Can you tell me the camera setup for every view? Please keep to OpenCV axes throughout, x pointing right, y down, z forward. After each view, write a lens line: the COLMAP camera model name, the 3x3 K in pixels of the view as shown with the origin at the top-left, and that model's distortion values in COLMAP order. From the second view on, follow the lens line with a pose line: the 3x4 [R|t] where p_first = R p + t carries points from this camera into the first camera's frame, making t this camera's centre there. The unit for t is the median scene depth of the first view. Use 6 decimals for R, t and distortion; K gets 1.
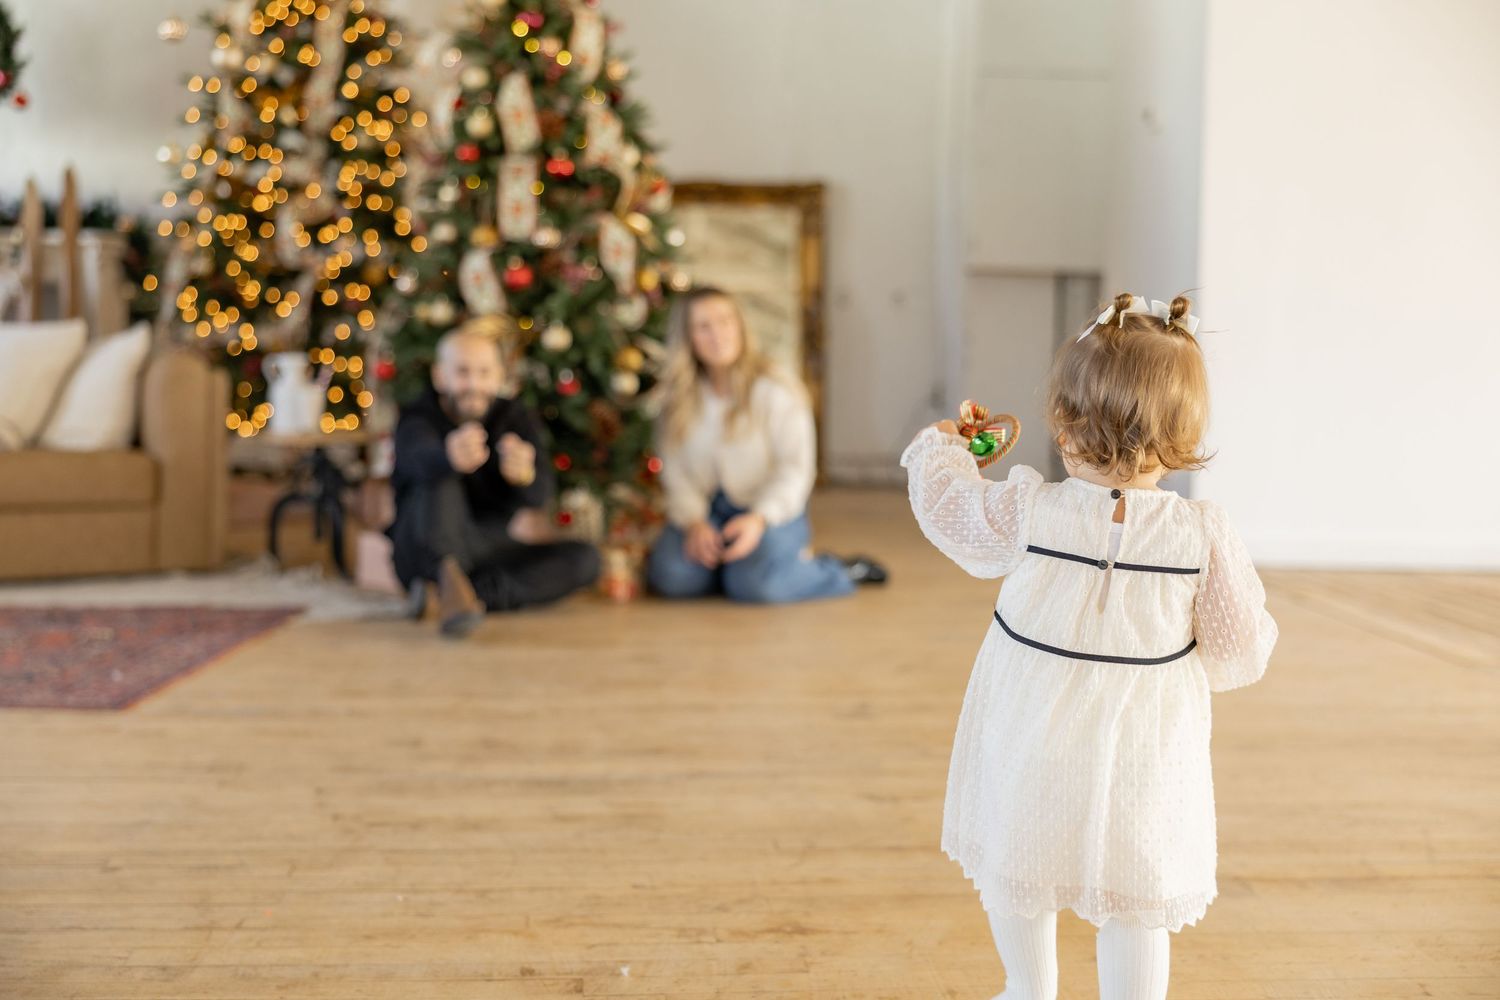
lens RADIAL K [[1863.2, 0, 751.0], [0, 1863.2, 504.6], [0, 0, 1]] dist [0.025803, 0.000000]
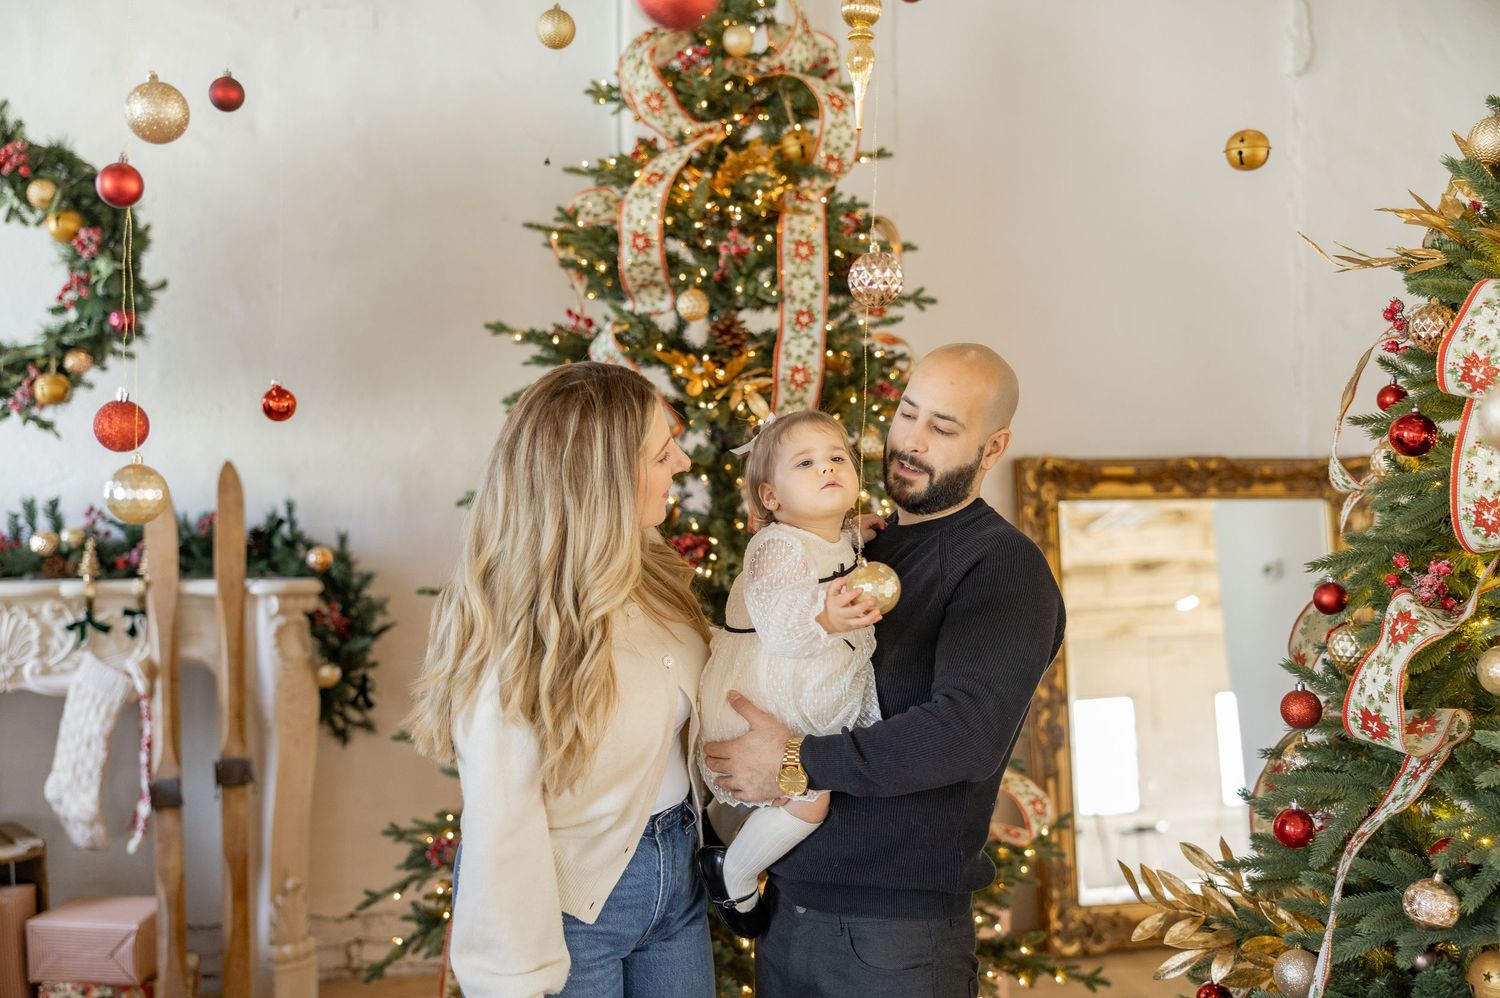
lens RADIAL K [[1616.1, 0, 736.5], [0, 1616.1, 496.2], [0, 0, 1]] dist [0.000696, 0.000000]
pose [[0.992496, -0.018296, 0.120904, -0.374268], [0.026017, 0.997700, -0.062598, -0.188937], [-0.119480, 0.065274, 0.990689, 0.677020]]
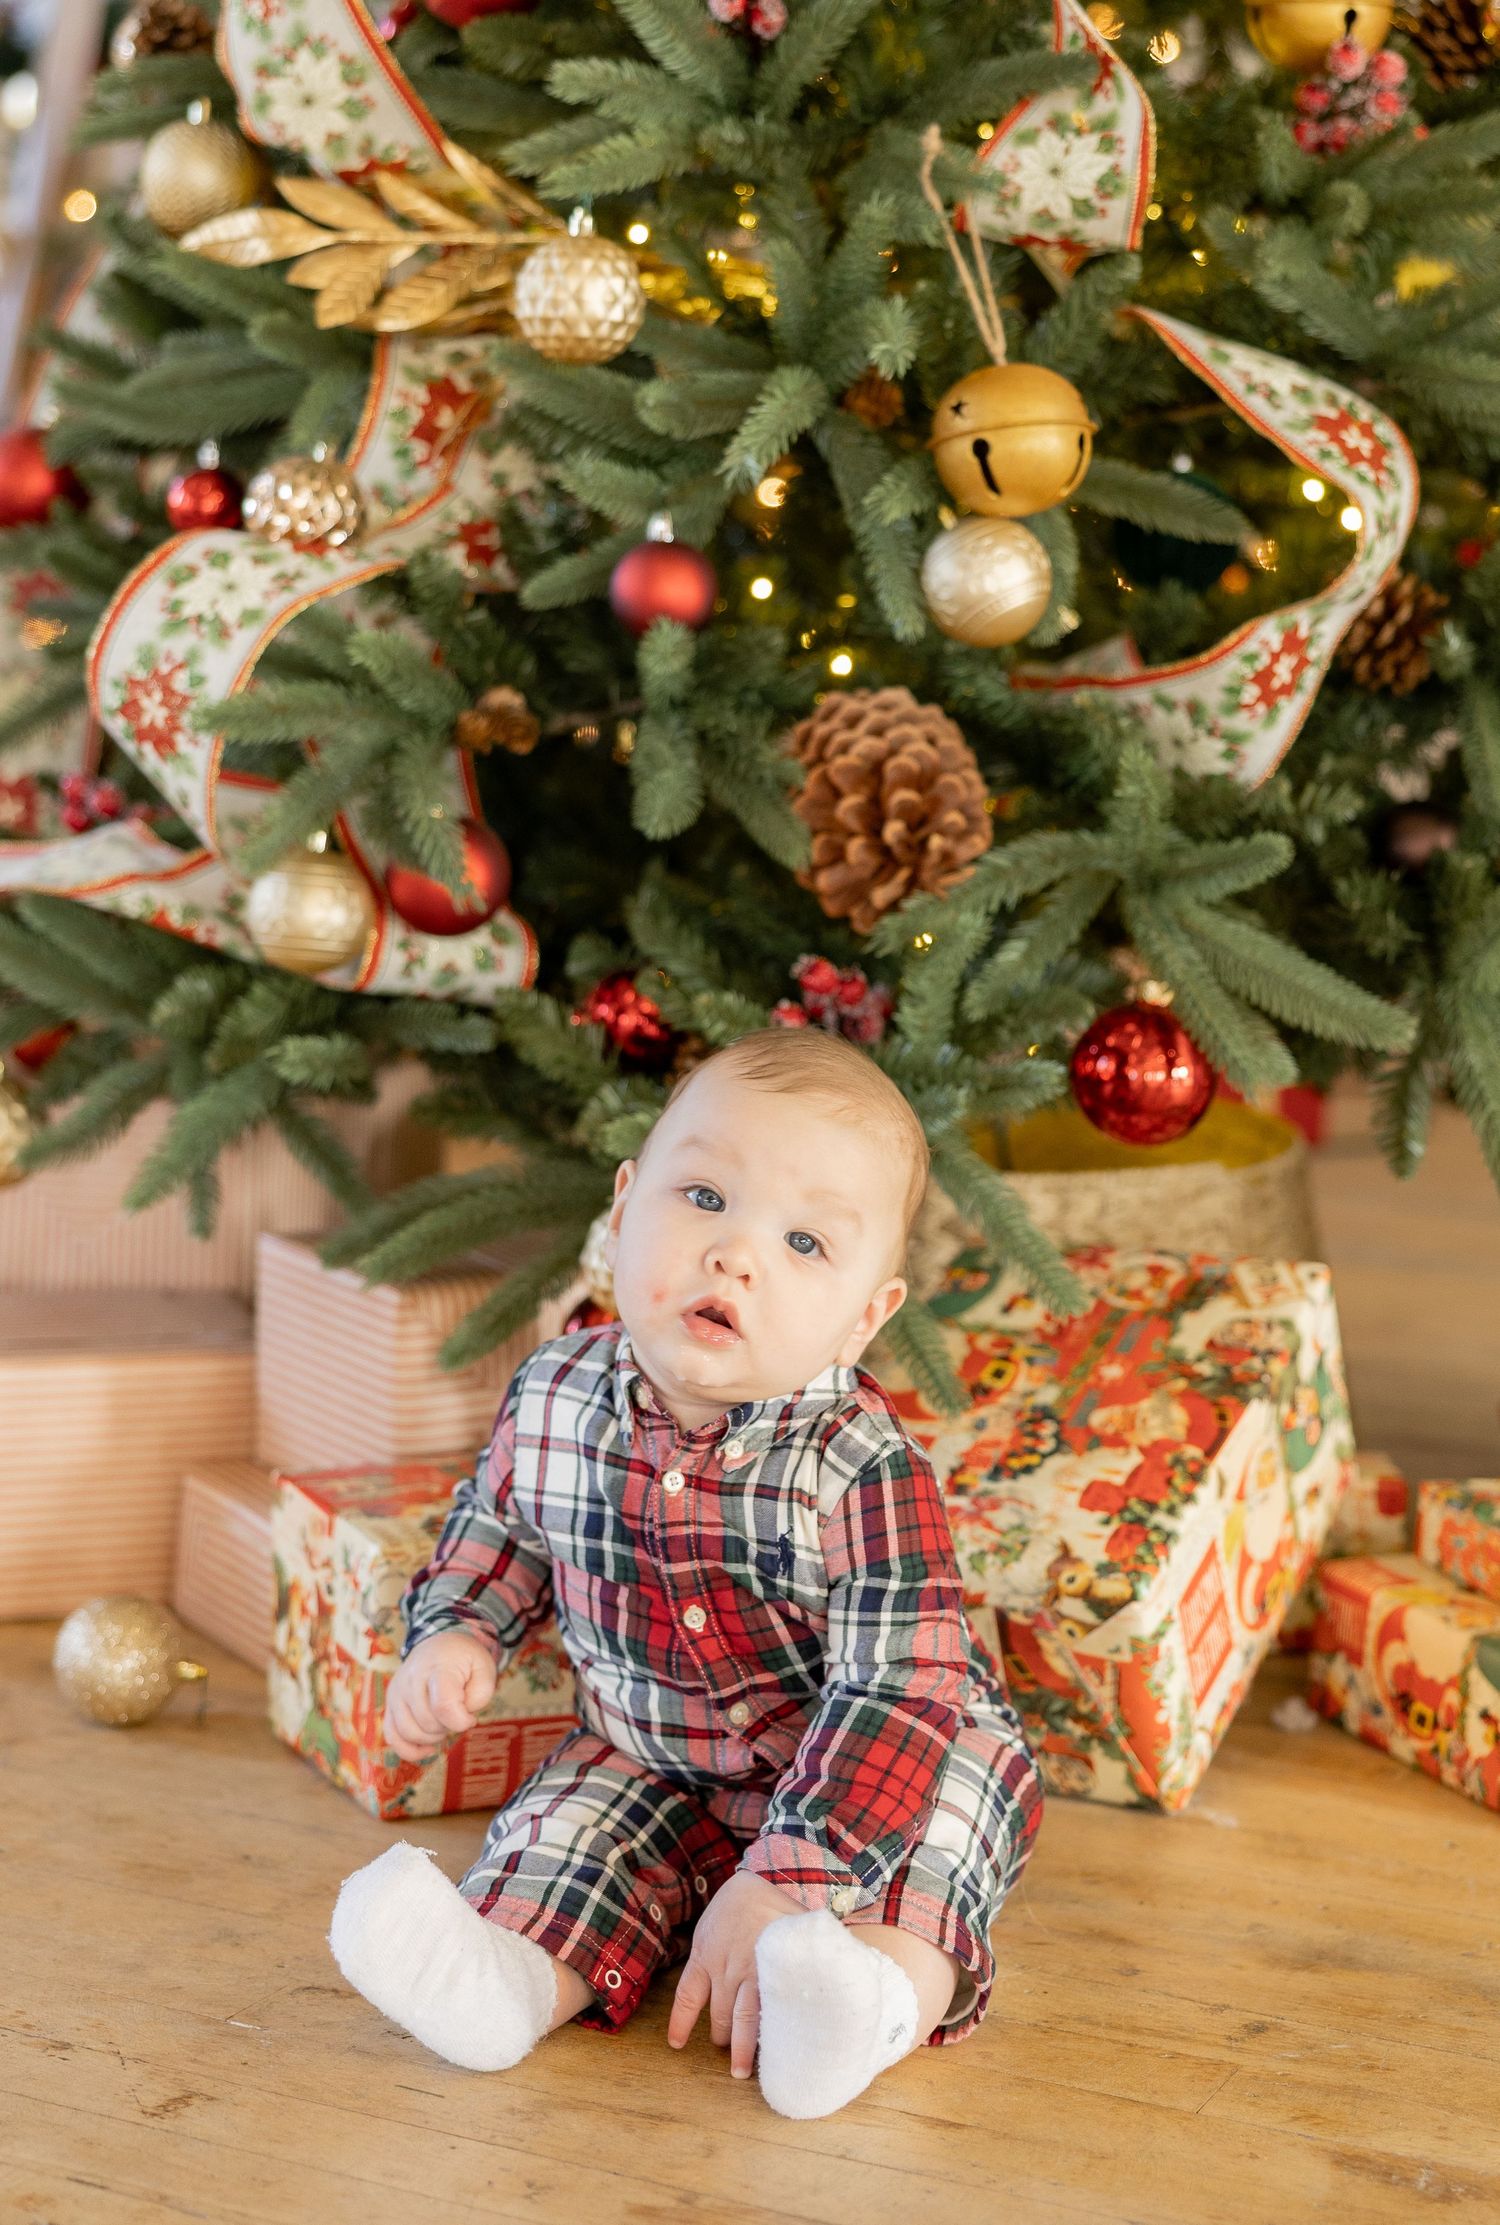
lens RADIAL K [[3871.9, 0, 800.4], [0, 3871.9, 1073.8], [0, 0, 1]] dist [0.103283, 0.000000]
pose [[0.862812, 0.090987, -0.497270, 0.093451], [-0.069202, 0.995667, 0.062108, -0.040521], [0.500766, -0.019176, 0.865370, 0.677274]]
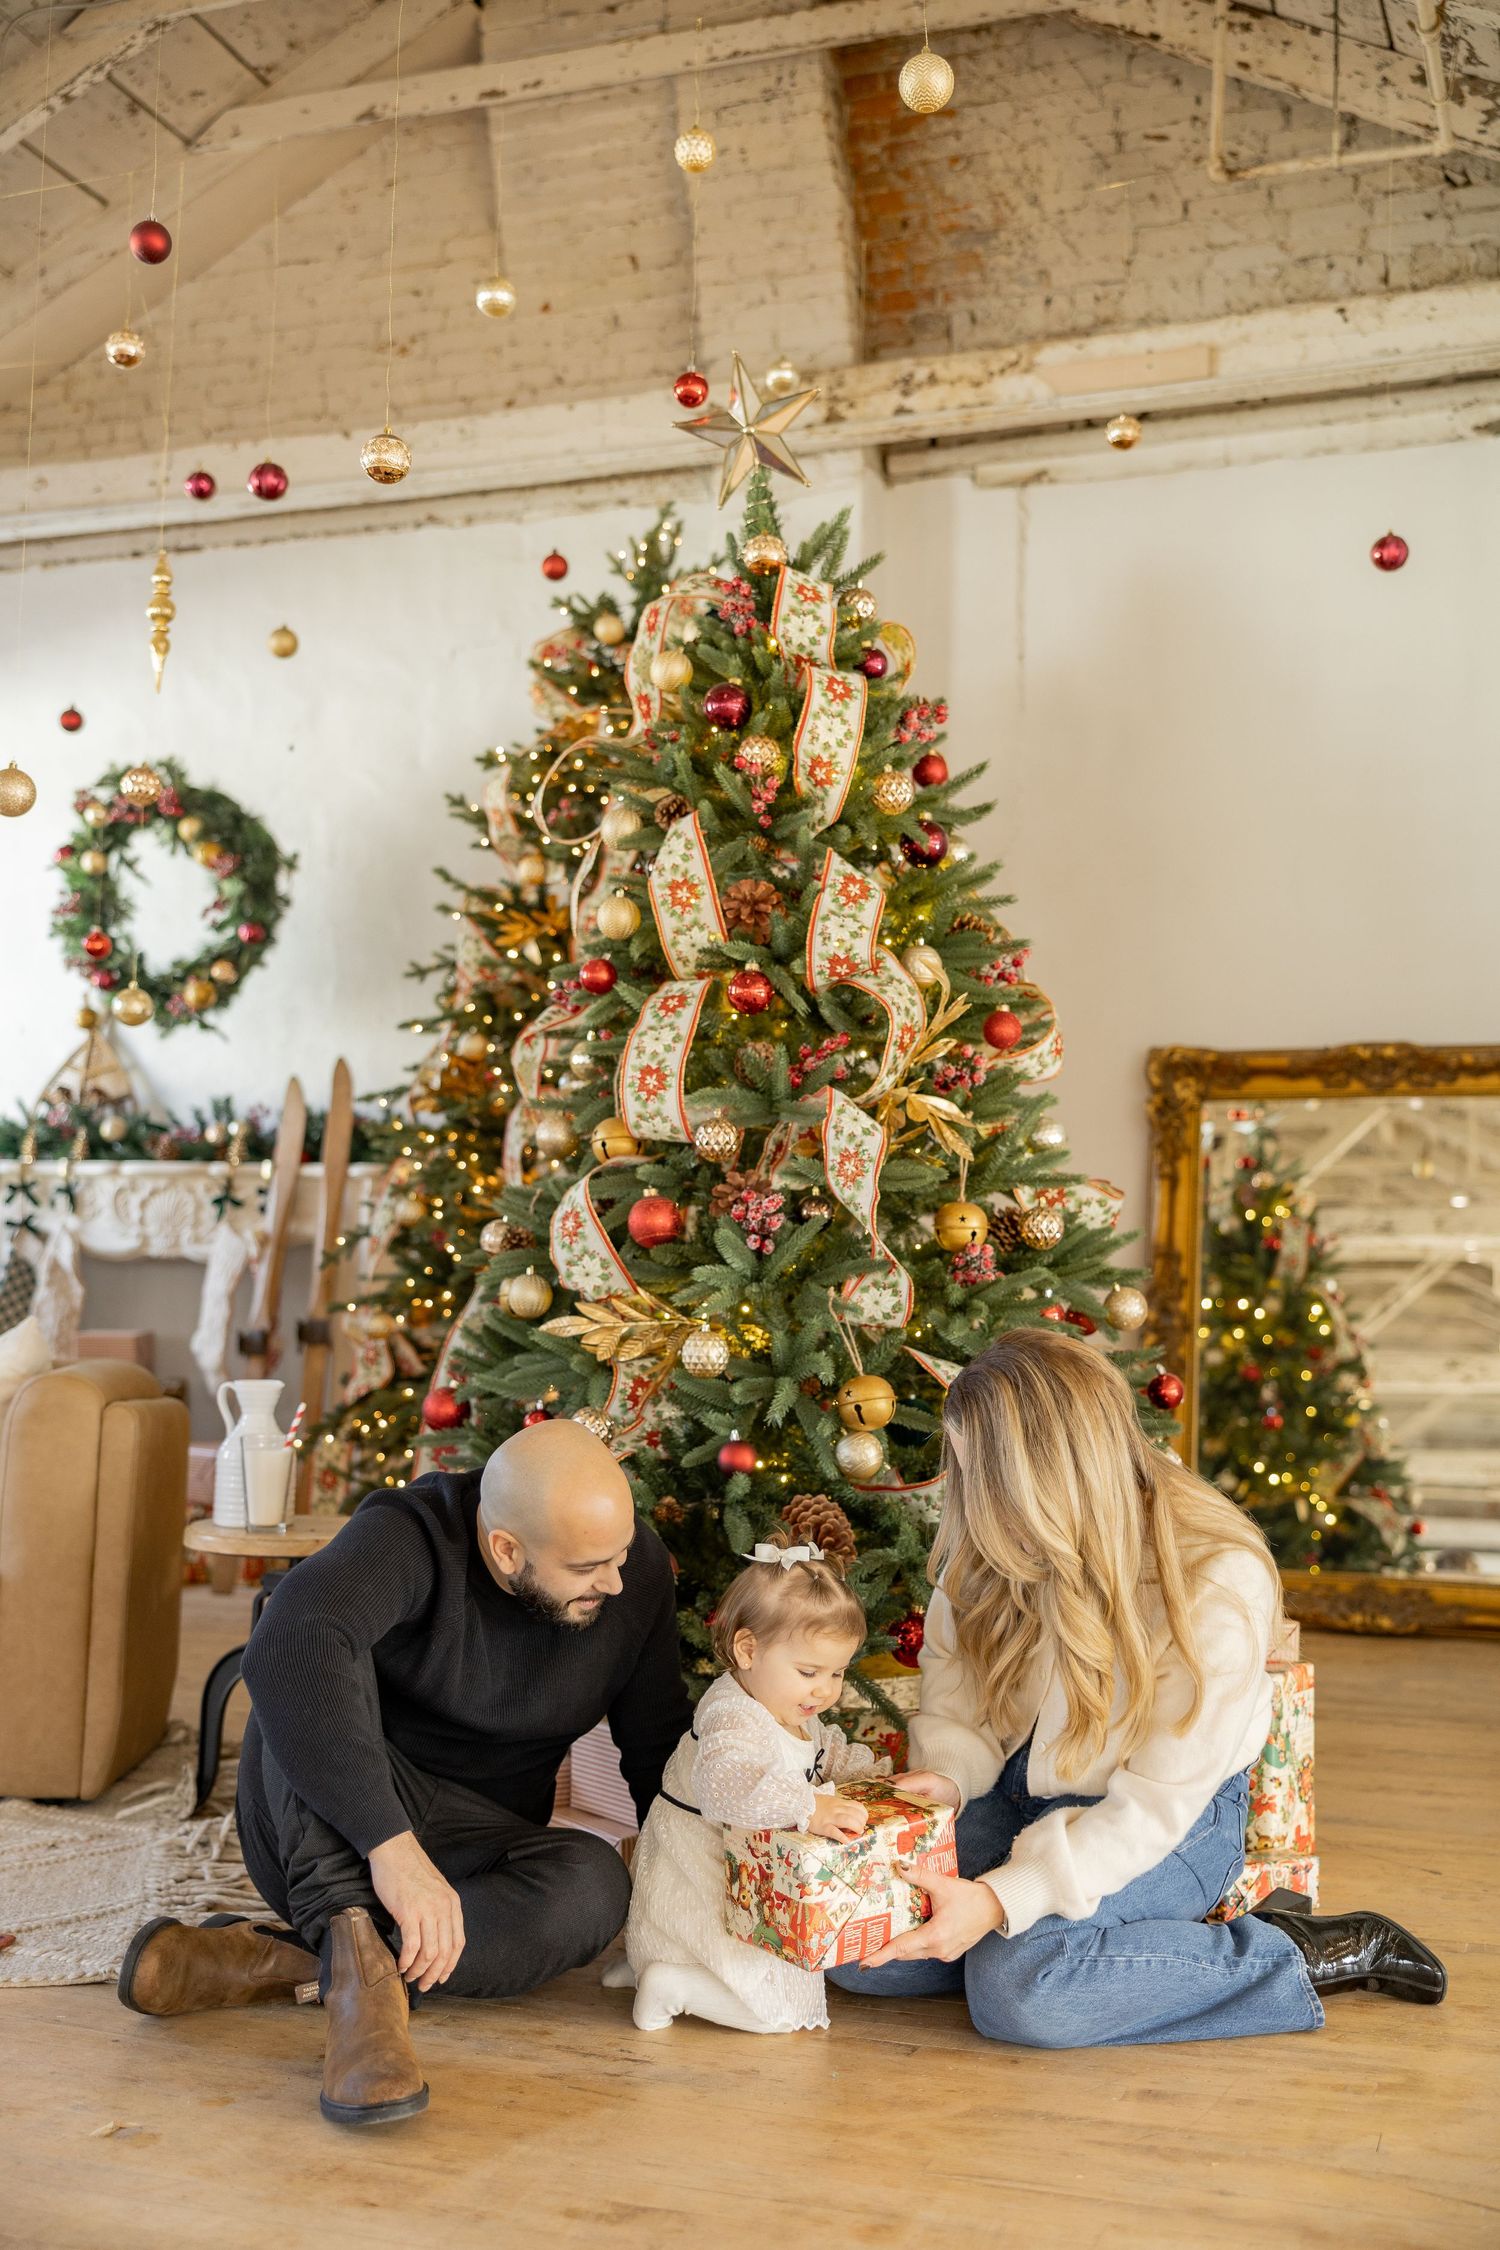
lens RADIAL K [[2424.2, 0, 753.4], [0, 2424.2, 1119.3], [0, 0, 1]] dist [0.000696, 0.000000]
pose [[0.907089, -0.028829, -0.419949, 0.154373], [-0.041482, 0.986673, -0.157336, -0.050618], [0.418889, 0.160139, 0.893805, 0.445596]]
